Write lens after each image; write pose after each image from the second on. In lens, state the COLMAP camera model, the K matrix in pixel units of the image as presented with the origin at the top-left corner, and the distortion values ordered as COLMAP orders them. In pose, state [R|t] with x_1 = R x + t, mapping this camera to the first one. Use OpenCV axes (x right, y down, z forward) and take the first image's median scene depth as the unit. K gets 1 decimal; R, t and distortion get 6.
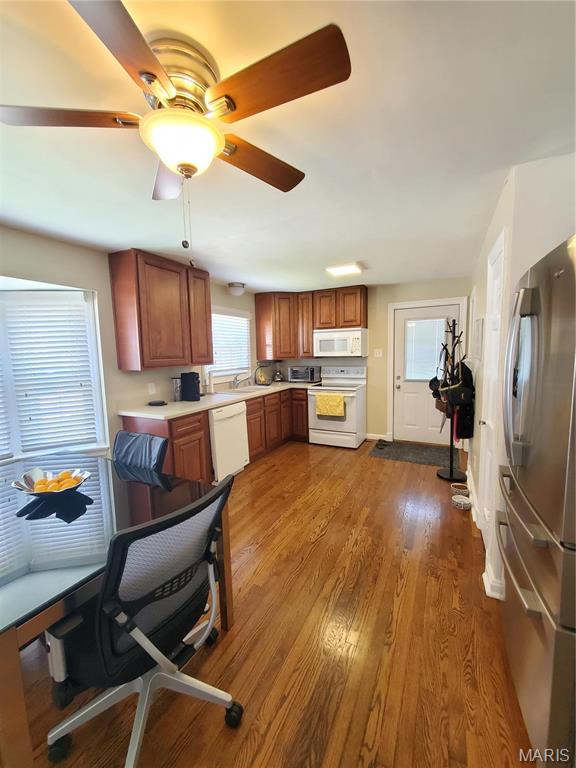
lens RADIAL K [[304.2, 0, 291.6], [0, 304.2, 384.5], [0, 0, 1]] dist [0.000851, -0.001334]
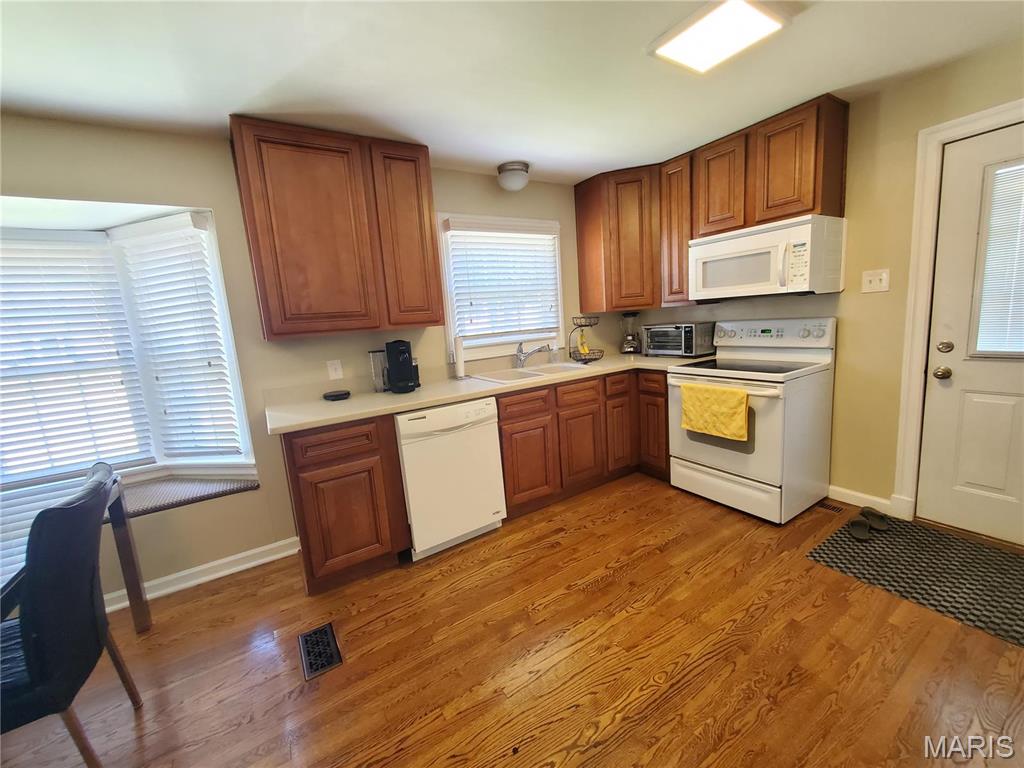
lens RADIAL K [[405.6, 0, 513.2], [0, 405.6, 379.1], [0, 0, 1]] dist [0.000851, -0.001334]
pose [[0.855558, 0.040192, -0.516145, 0.181068], [-0.003033, 0.997354, 0.072636, -0.019579], [0.517698, -0.060579, 0.853416, 0.374516]]
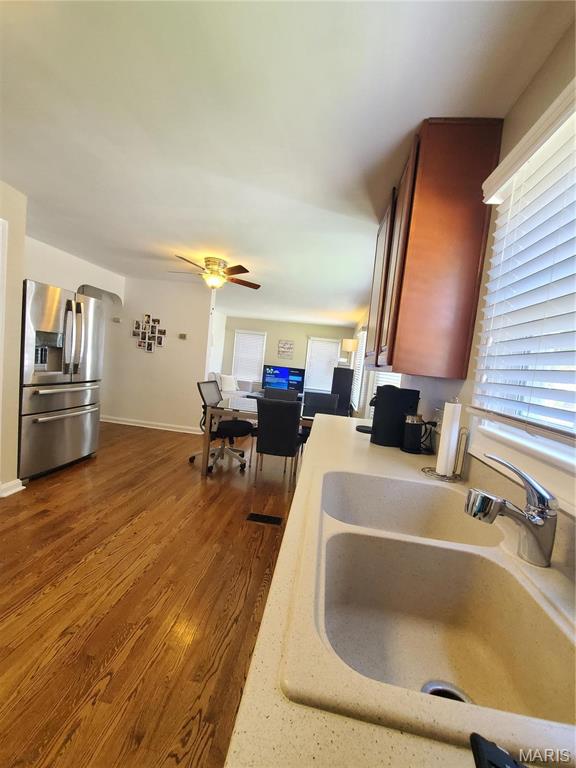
lens RADIAL K [[304.2, 0, 291.7], [0, 304.2, 385.4], [0, 0, 1]] dist [0.000851, -0.001334]
pose [[-0.937743, -0.047157, -0.344113, -0.012707], [-0.117551, 0.975364, 0.186675, -0.086313], [0.326832, 0.215504, -0.920184, 1.087937]]
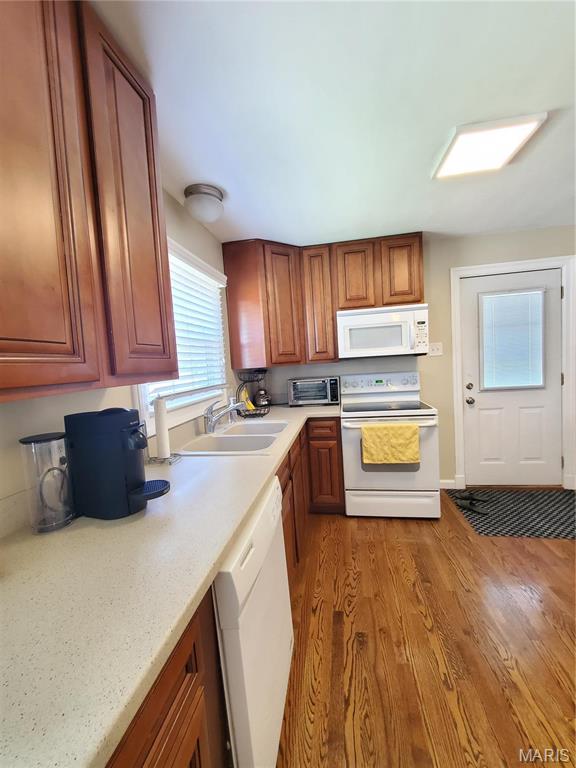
lens RADIAL K [[304.2, 0, 291.7], [0, 304.2, 385.4], [0, 0, 1]] dist [0.000851, -0.001334]
pose [[0.954045, -0.060225, 0.293550, -0.197160], [0.073062, 0.996783, -0.032950, -0.032810], [-0.290621, 0.052883, 0.955376, 0.540147]]
